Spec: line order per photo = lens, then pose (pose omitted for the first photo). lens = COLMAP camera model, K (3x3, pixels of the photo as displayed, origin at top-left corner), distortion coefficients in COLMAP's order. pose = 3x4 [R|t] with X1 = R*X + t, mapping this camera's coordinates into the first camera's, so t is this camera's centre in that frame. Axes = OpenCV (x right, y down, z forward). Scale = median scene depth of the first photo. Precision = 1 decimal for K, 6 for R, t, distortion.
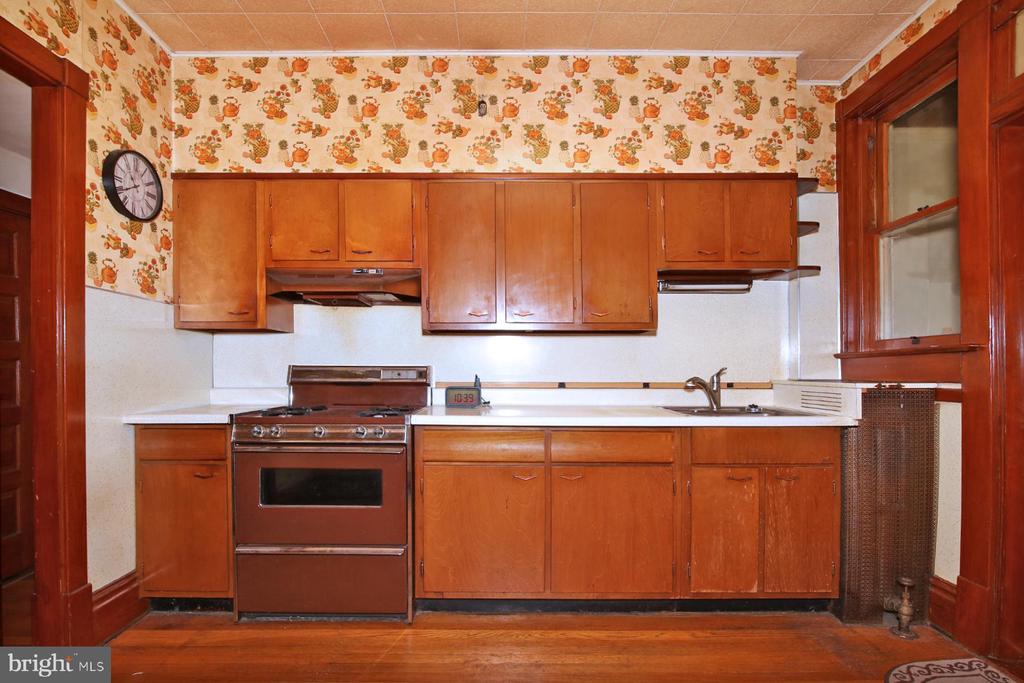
lens RADIAL K [[514.2, 0, 511.9], [0, 514.2, 385.6], [0, 0, 1]] dist [0.036953, 0.000691]
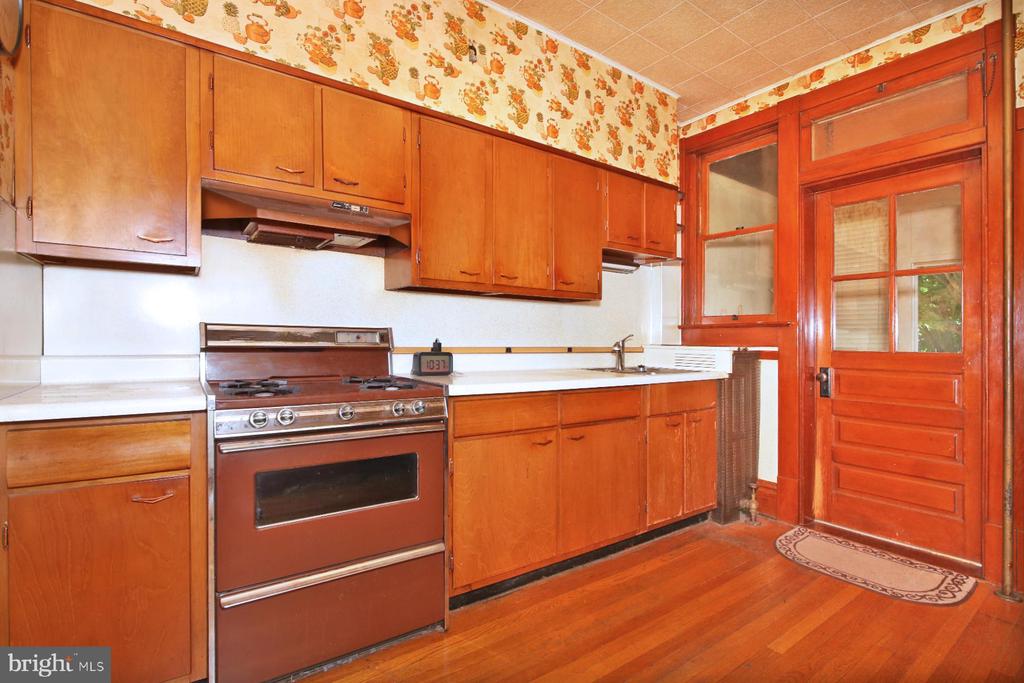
lens RADIAL K [[516.5, 0, 512.0], [0, 516.5, 341.5], [0, 0, 1]] dist [0.032540, -0.000564]
pose [[0.802278, 0.005724, 0.596923, -0.557238], [0.007567, 0.999776, -0.019756, 0.002562], [-0.596902, 0.020367, 0.802055, 0.214937]]
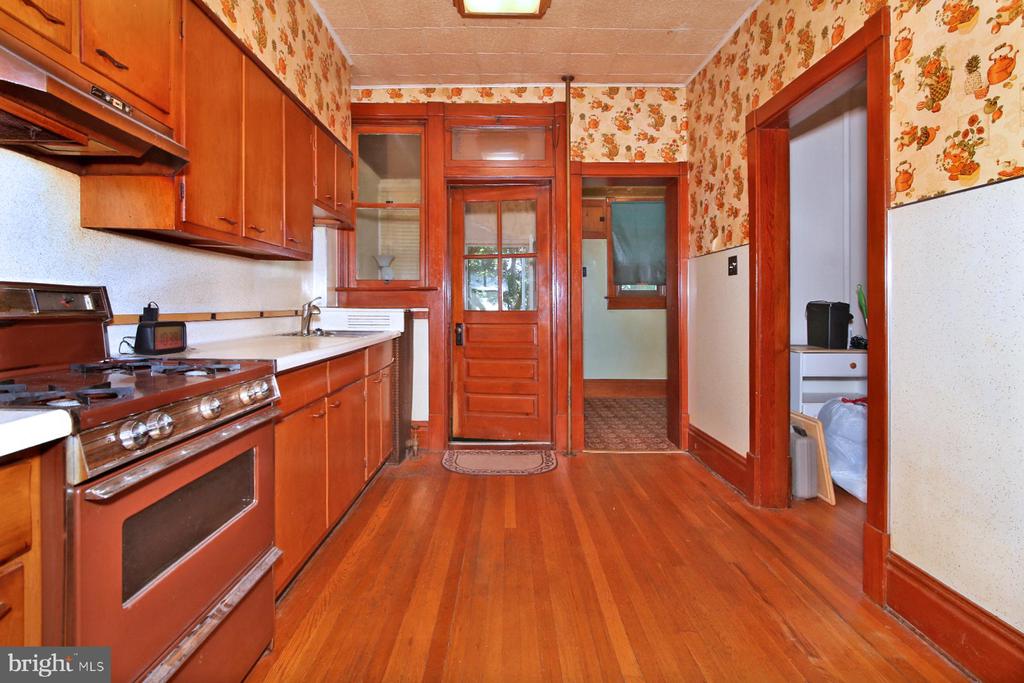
lens RADIAL K [[530.6, 0, 511.2], [0, 530.6, 312.5], [0, 0, 1]] dist [0.154158, -0.000141]
pose [[-0.001813, -0.014705, 0.999890, -0.859749], [0.027123, 0.999523, 0.014749, -0.006728], [-0.999630, 0.027147, -0.001413, 0.607382]]
